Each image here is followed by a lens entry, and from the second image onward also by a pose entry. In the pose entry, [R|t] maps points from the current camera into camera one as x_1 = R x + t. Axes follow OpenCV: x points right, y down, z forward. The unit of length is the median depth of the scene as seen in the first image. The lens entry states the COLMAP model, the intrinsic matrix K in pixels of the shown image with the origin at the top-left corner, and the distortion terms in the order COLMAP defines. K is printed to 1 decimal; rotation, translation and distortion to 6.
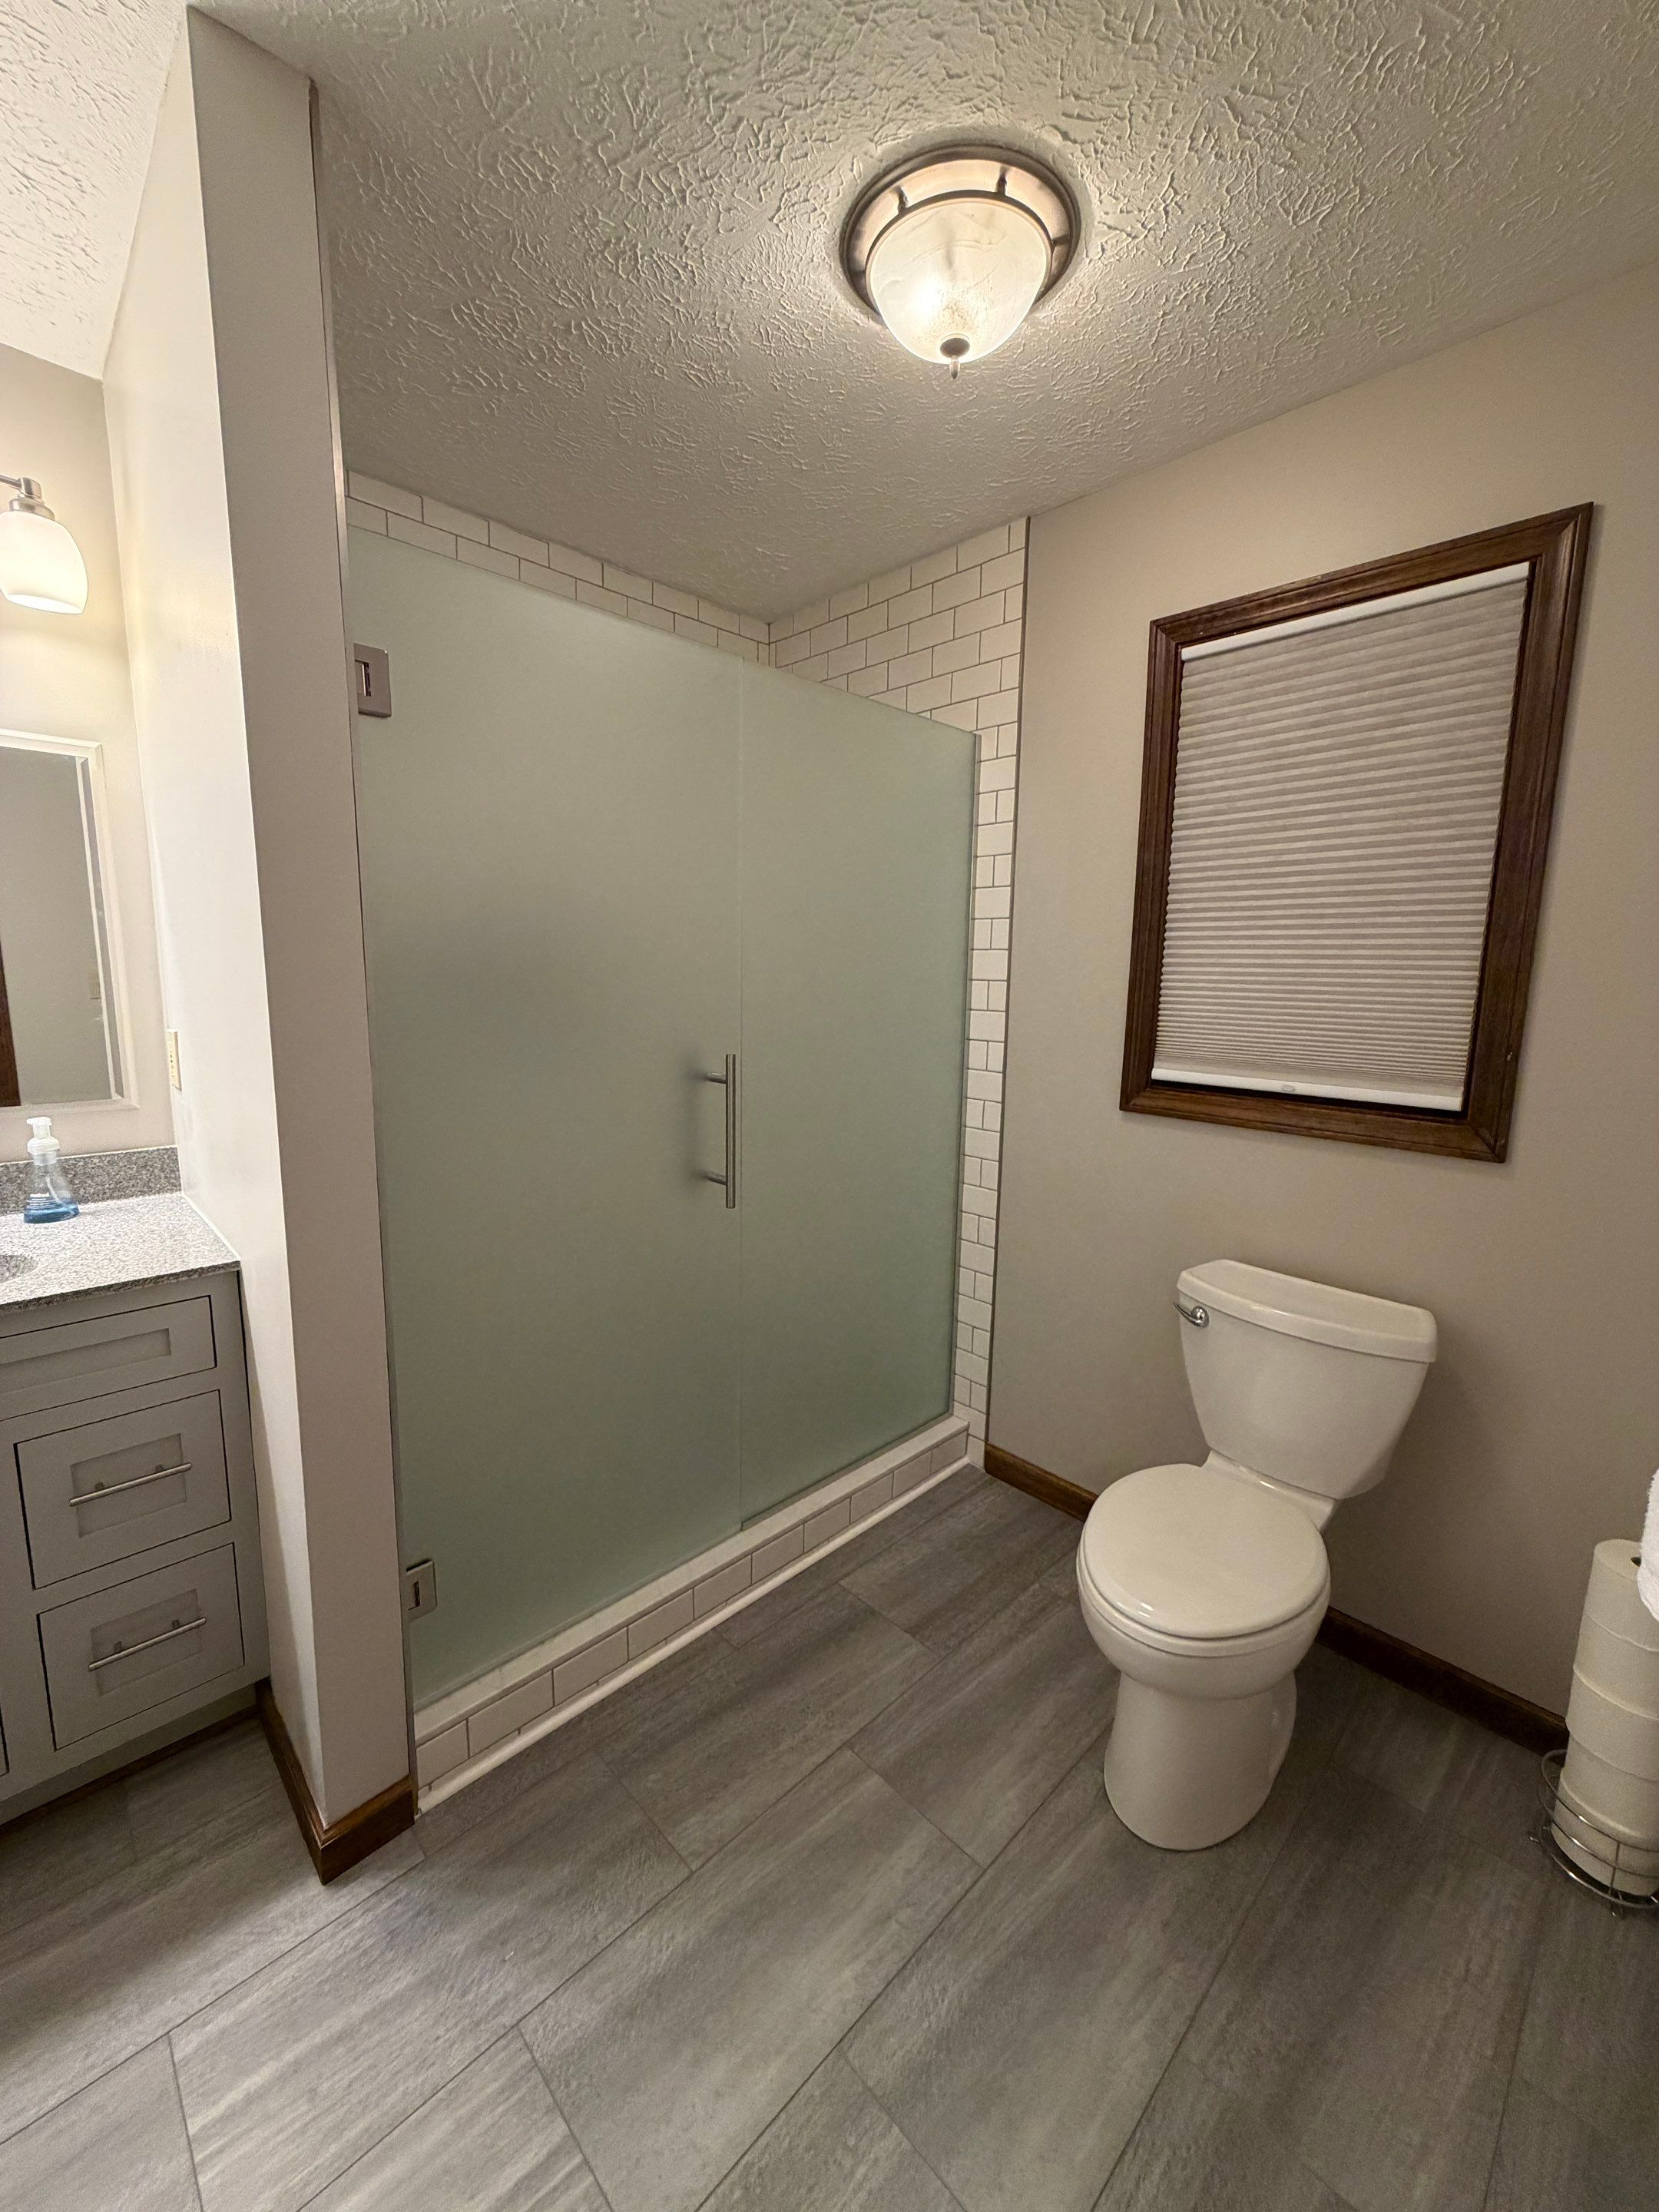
lens RADIAL K [[880.7, 0, 827.1], [0, 880.7, 1099.8], [0, 0, 1]] dist [0.001758, -0.000473]
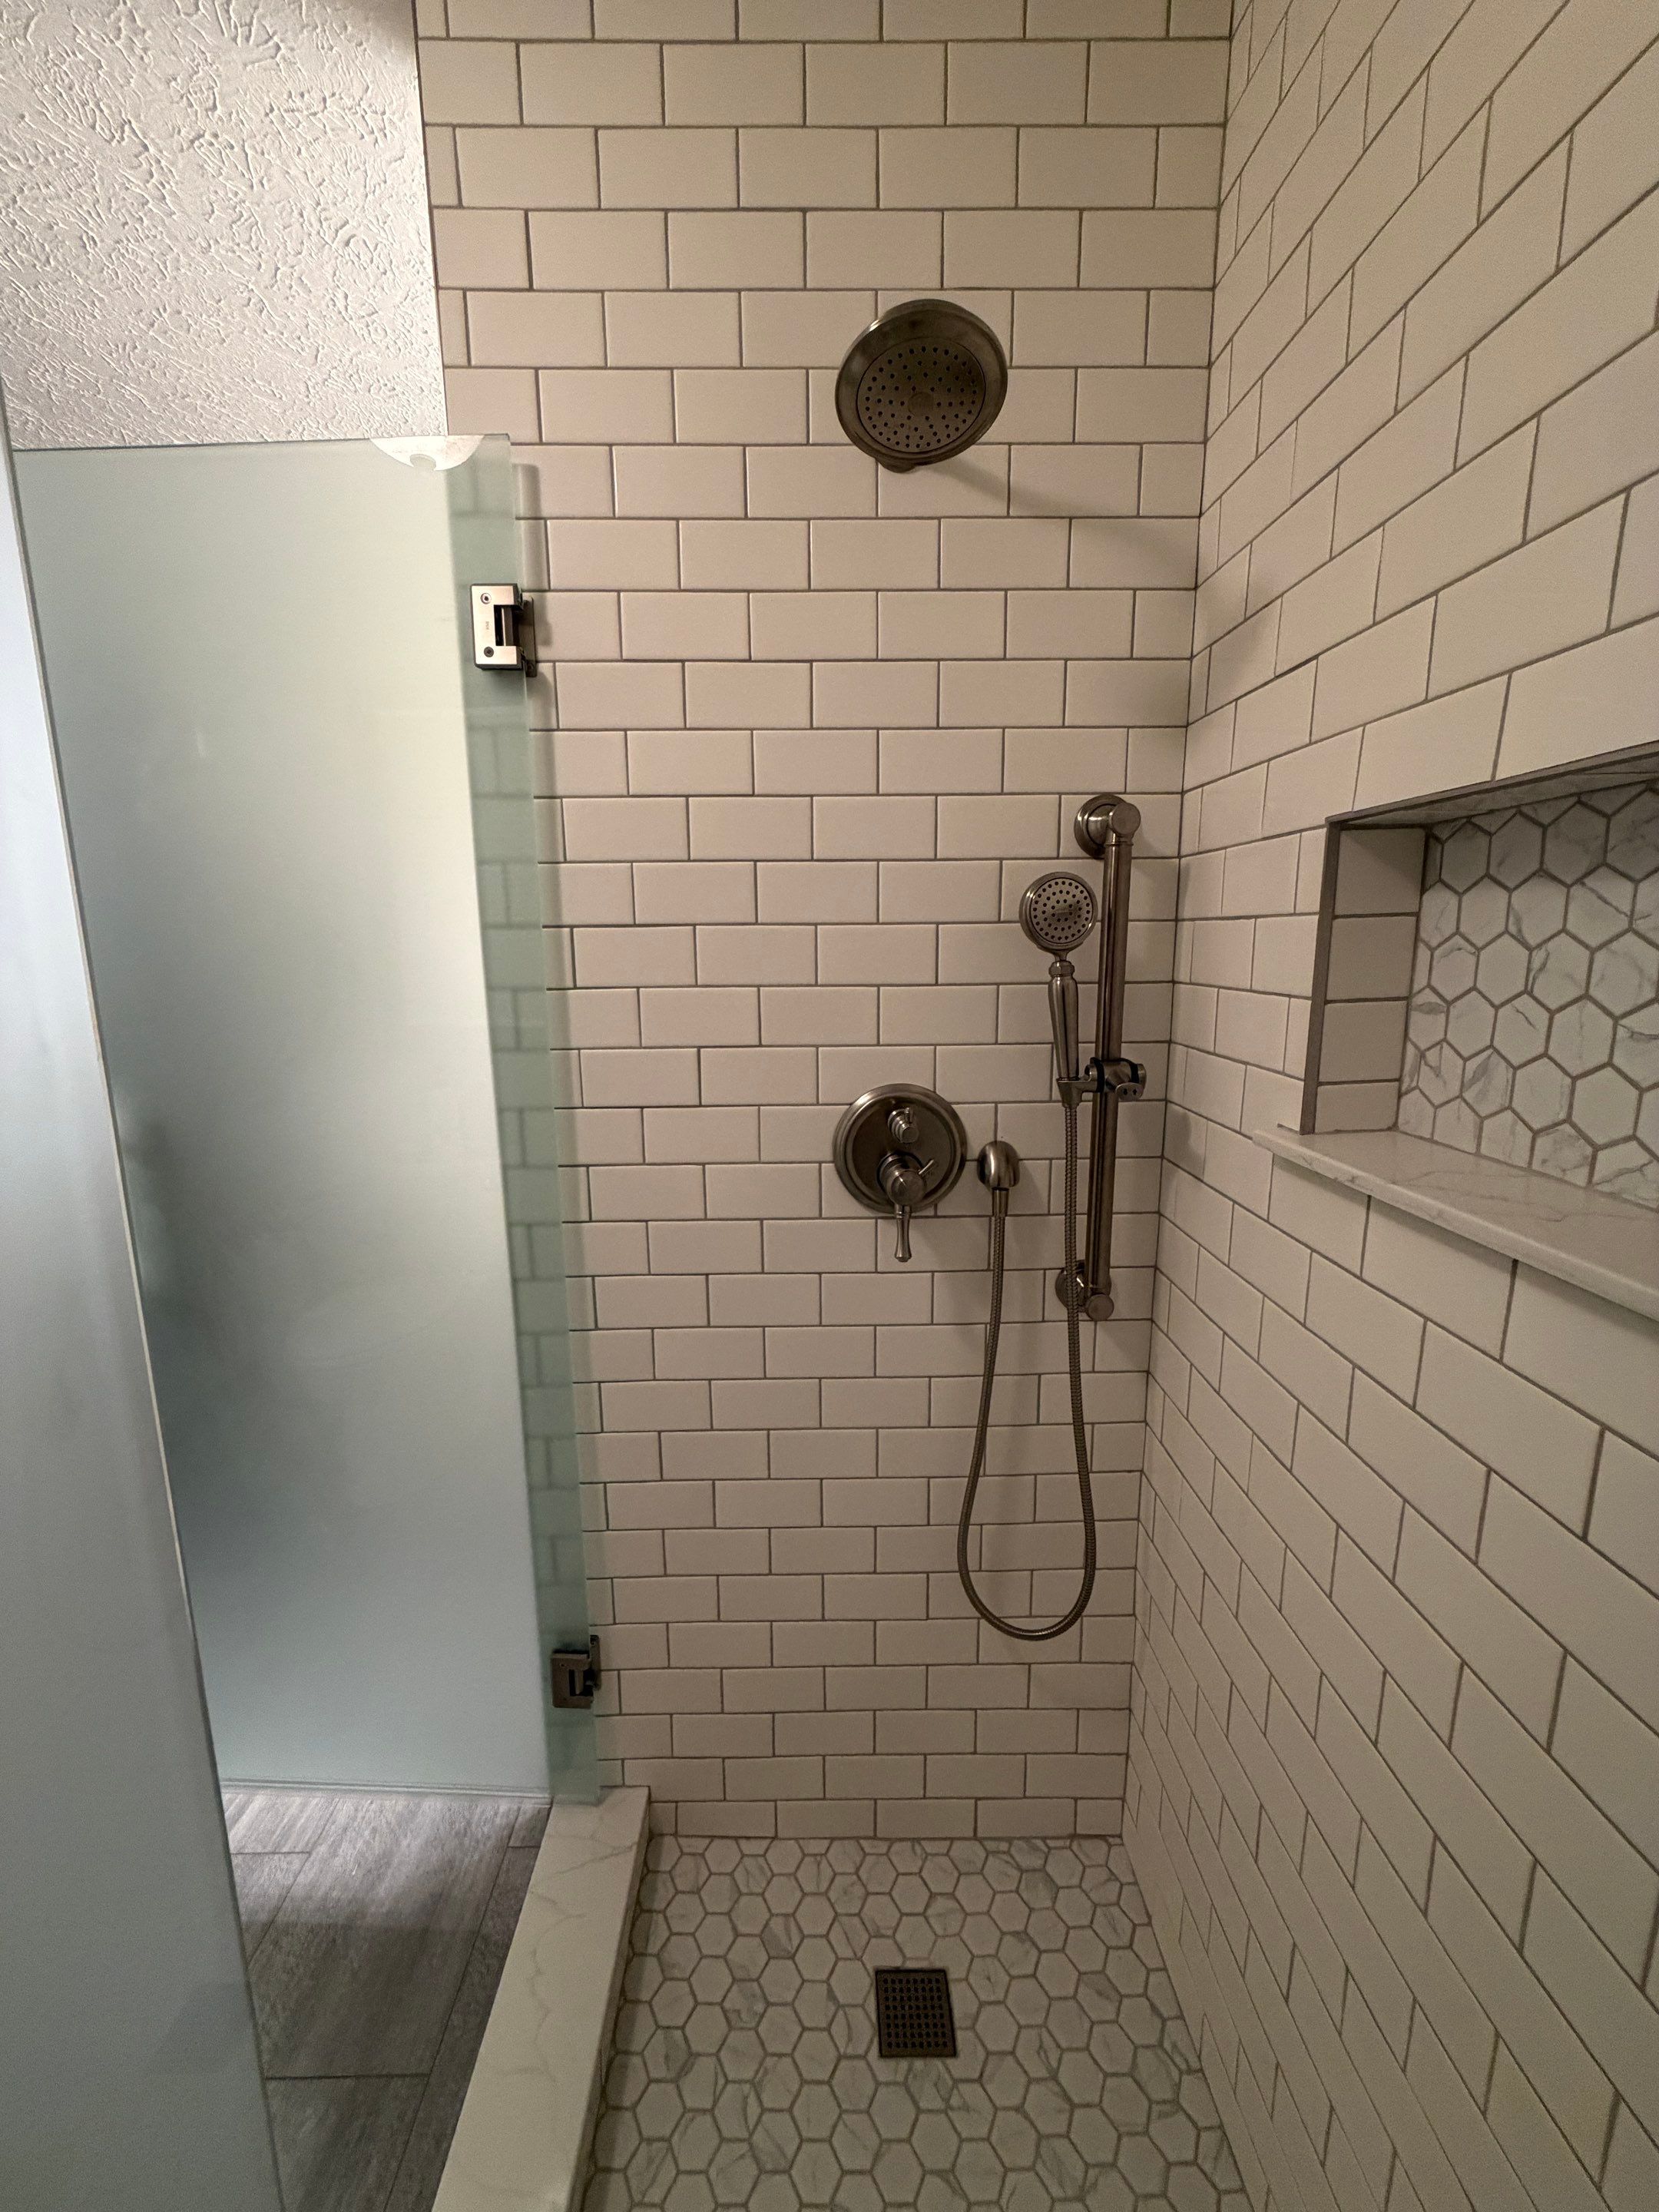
lens RADIAL K [[880.7, 0, 831.2], [0, 880.7, 1100.8], [0, 0, 1]] dist [0.001758, -0.000473]
pose [[-0.681756, 0.119110, -0.721818, -0.056490], [-0.113516, 0.957484, 0.265214, -0.203785], [0.722719, 0.262749, -0.639249, 1.244155]]
